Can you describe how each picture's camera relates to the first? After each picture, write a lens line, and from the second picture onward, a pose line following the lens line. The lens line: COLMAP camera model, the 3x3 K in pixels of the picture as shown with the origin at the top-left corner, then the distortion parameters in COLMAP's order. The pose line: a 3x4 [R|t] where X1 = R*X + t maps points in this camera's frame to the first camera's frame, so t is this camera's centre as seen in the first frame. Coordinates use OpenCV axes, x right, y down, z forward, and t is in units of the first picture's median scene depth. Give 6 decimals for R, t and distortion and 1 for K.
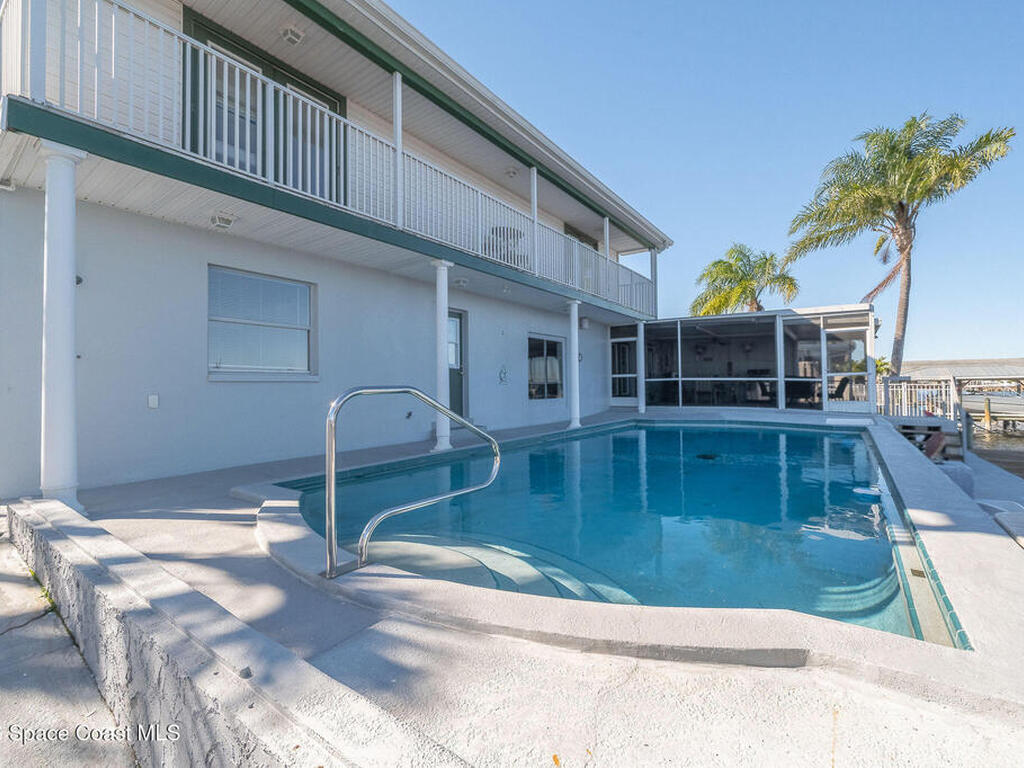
lens RADIAL K [[465.6, 0, 520.7], [0, 465.6, 377.9], [0, 0, 1]] dist [-0.000480, -0.000100]
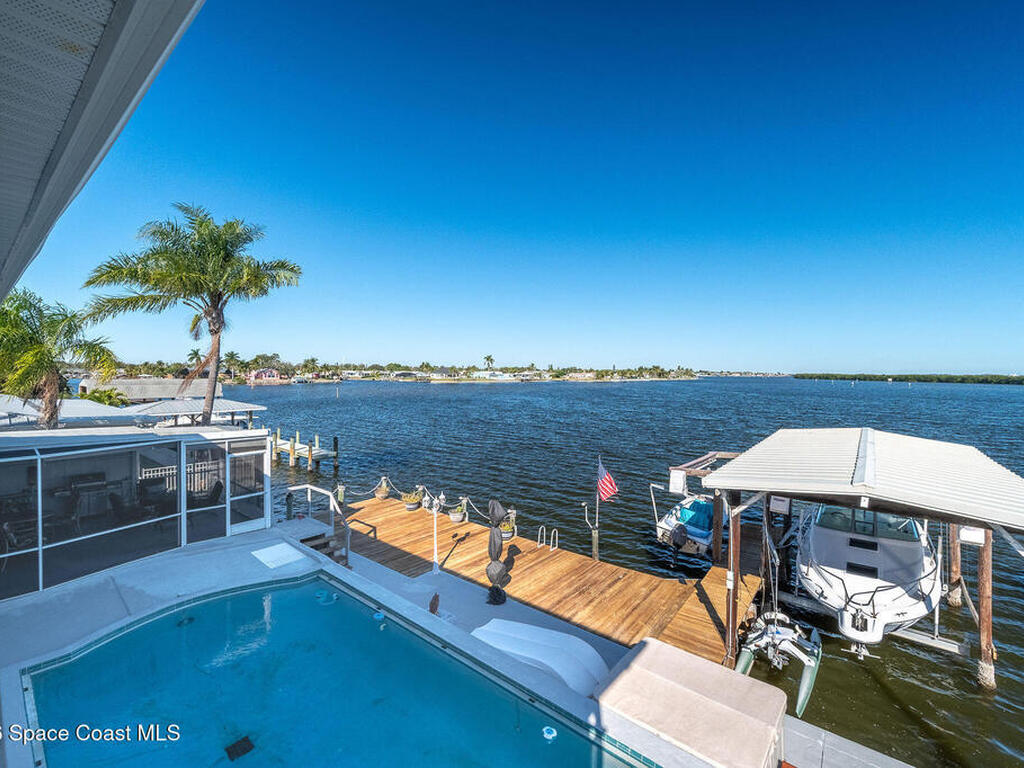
lens RADIAL K [[465.0, 0, 515.2], [0, 465.0, 379.8], [0, 0, 1]] dist [0.010624, -0.000121]
pose [[0.072974, 0.000957, 0.997333, -0.214595], [-0.038462, 0.999258, 0.001855, -0.207511], [-0.996592, -0.038494, 0.072957, 0.232651]]
